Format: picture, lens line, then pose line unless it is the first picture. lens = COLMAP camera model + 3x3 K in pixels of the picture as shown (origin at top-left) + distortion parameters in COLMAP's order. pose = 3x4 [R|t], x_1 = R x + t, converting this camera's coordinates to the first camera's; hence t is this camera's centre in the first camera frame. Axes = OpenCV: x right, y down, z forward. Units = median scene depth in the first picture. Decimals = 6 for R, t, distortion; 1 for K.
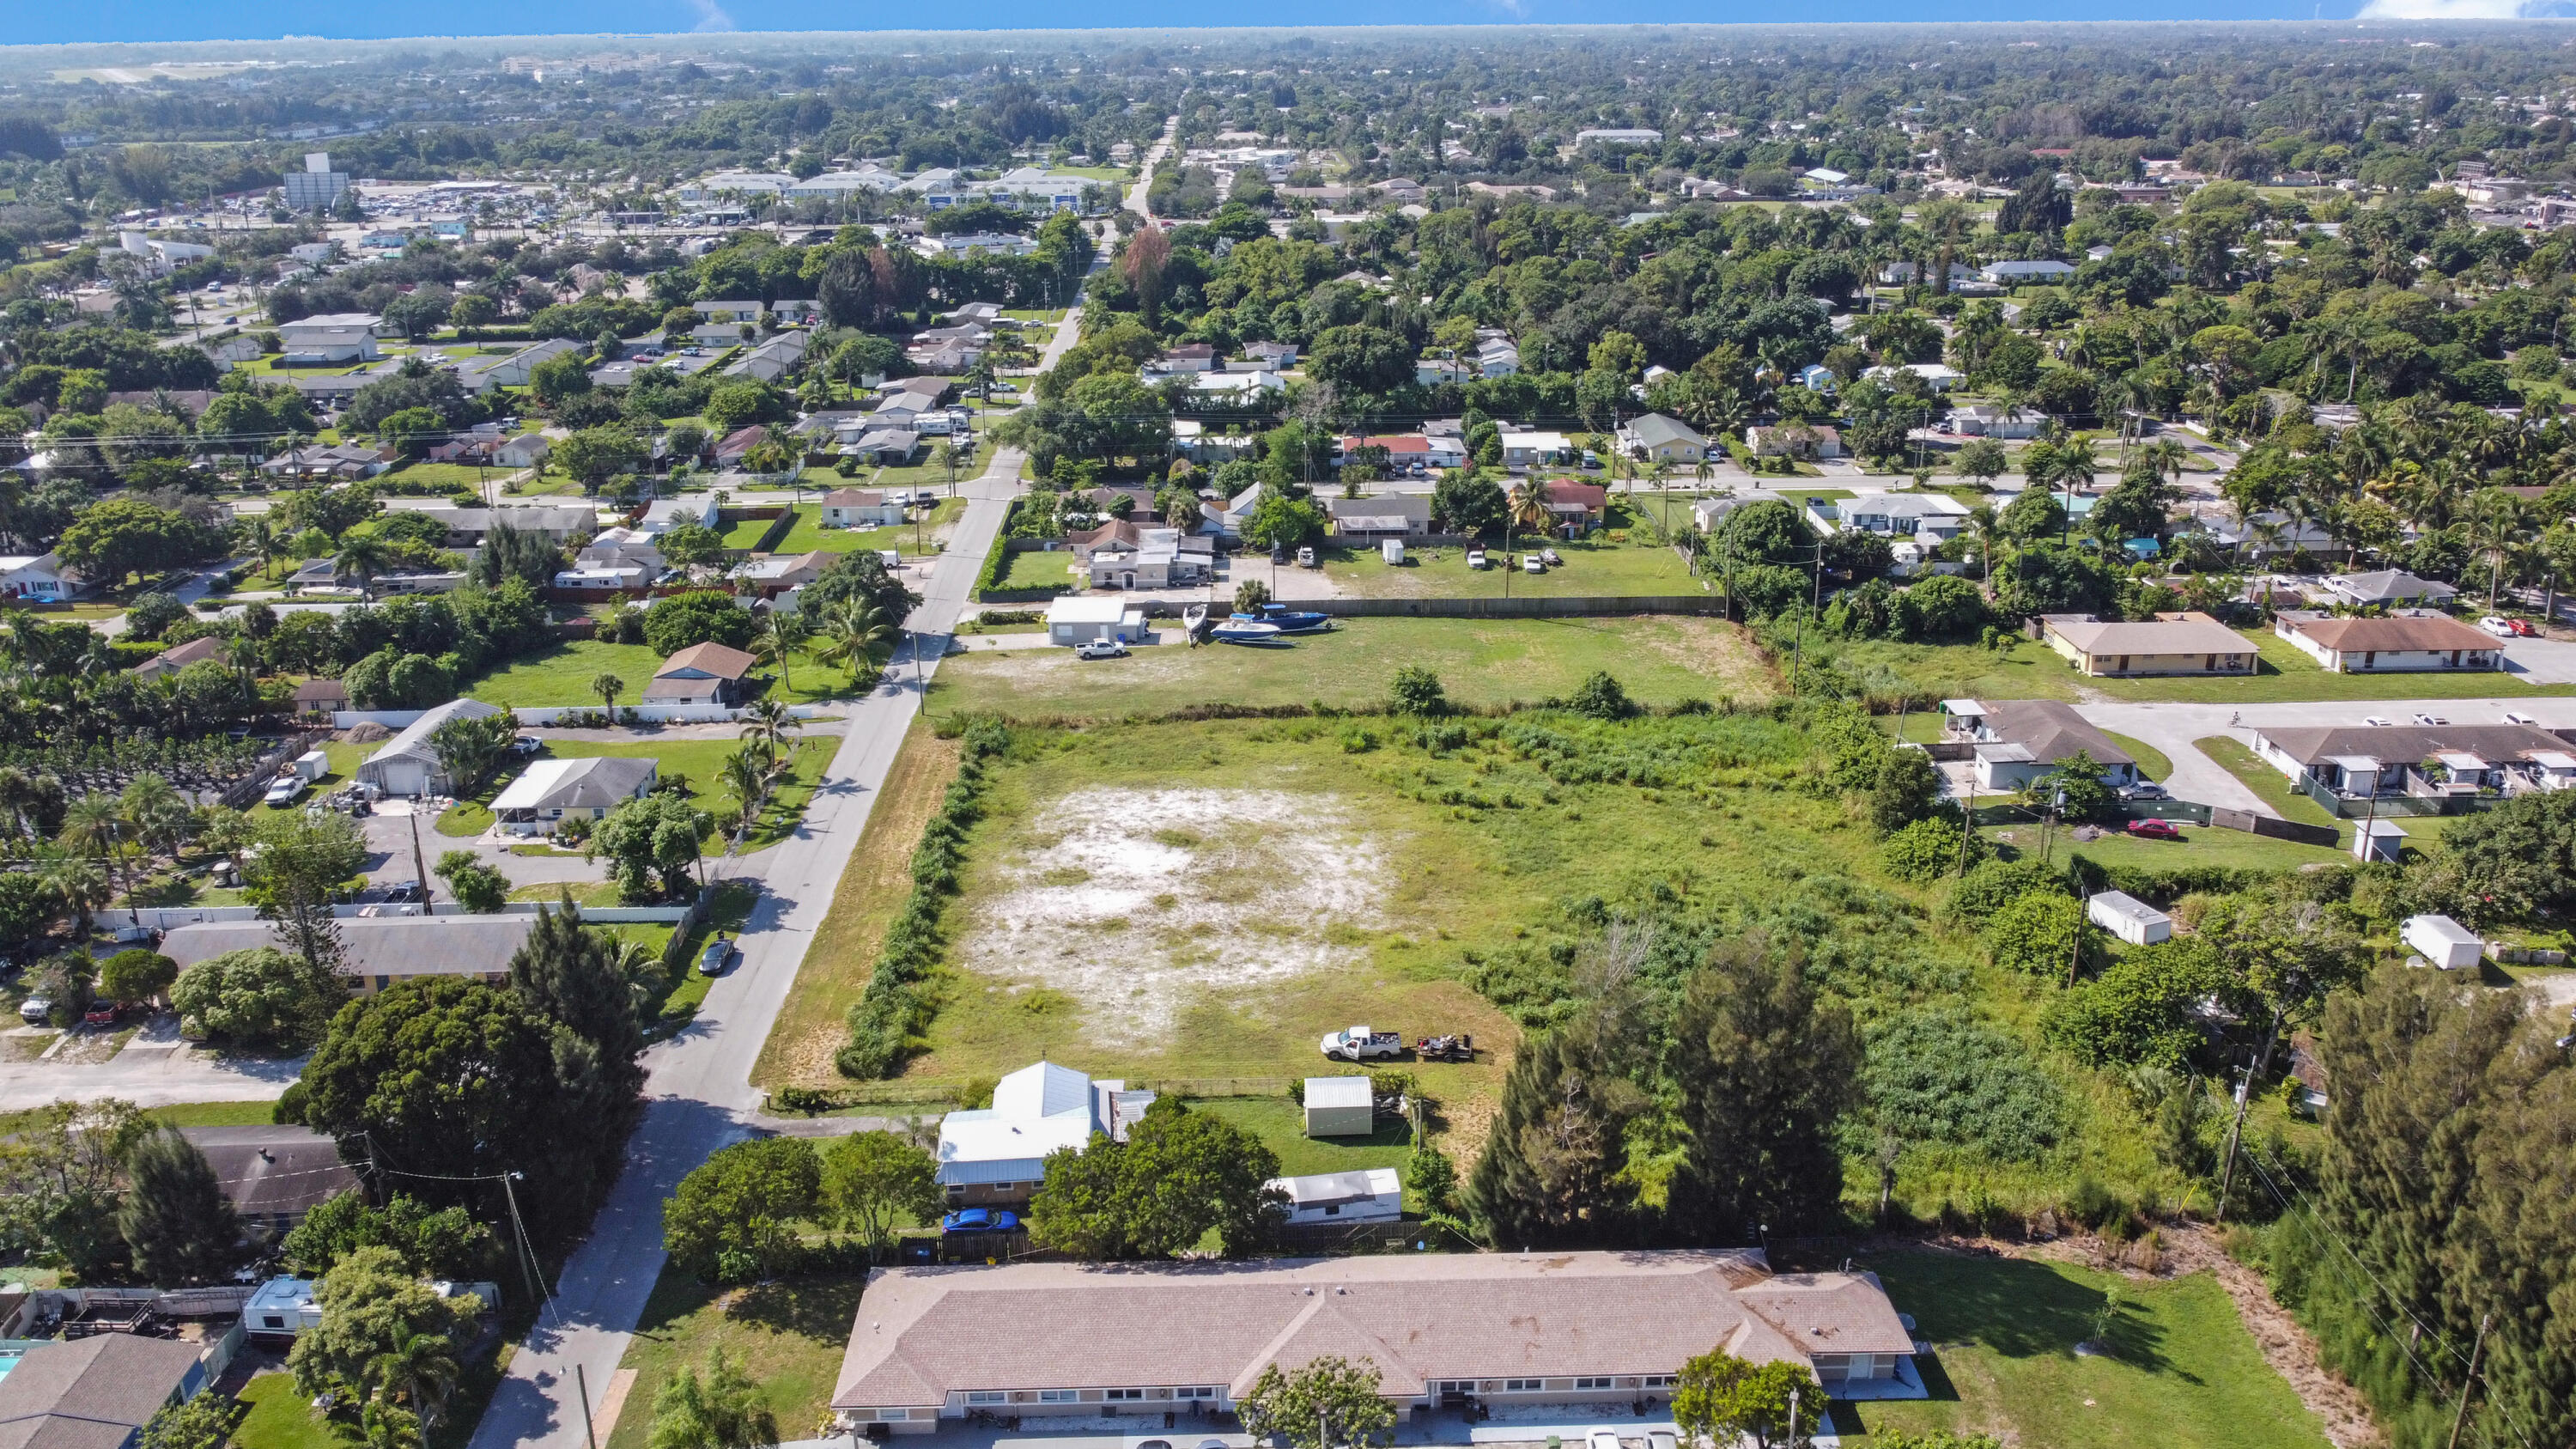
lens RADIAL K [[1935.8, 0, 1288.0], [0, 1935.8, 724.5], [0, 0, 1]] dist [-0.015162, -0.001079]
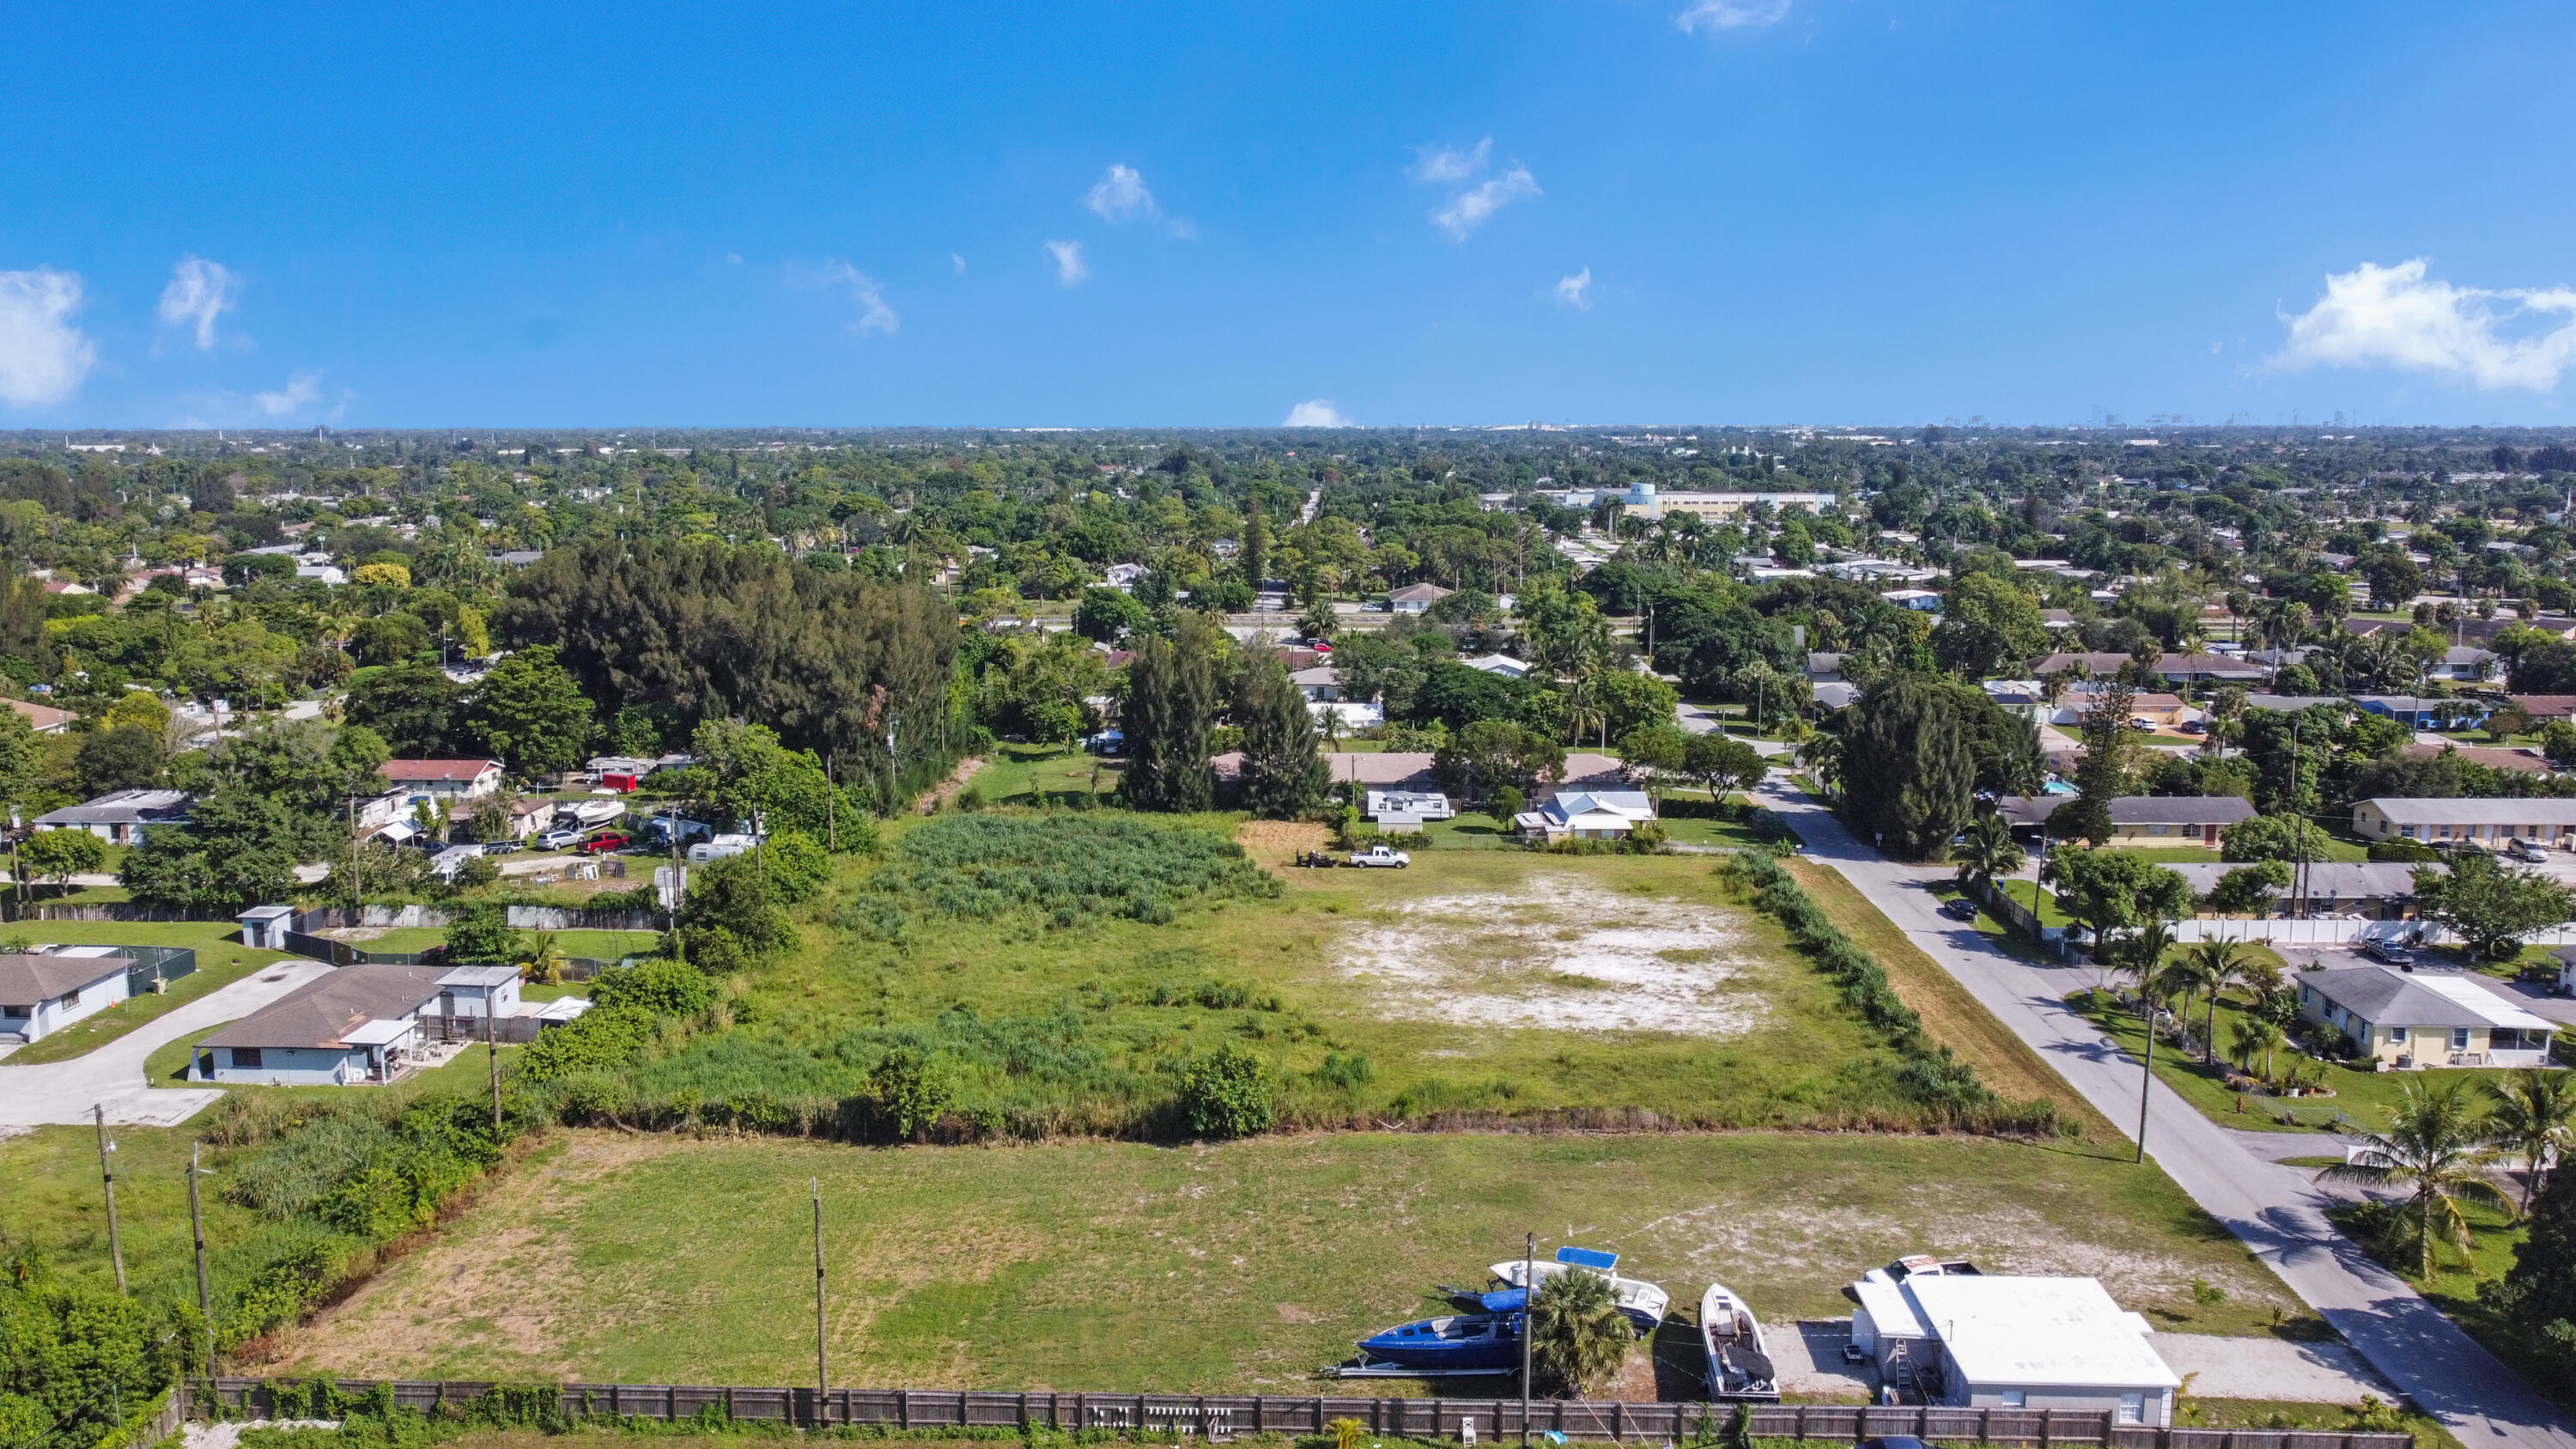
lens RADIAL K [[1946.5, 0, 1288.0], [0, 1946.5, 724.5], [0, 0, 1]] dist [-0.004999, -0.009775]
pose [[-0.998329, 0.000153, 0.057793, 0.018958], [0.028374, 0.872471, 0.487842, -0.456921], [-0.050348, 0.488666, -0.871017, 1.706383]]
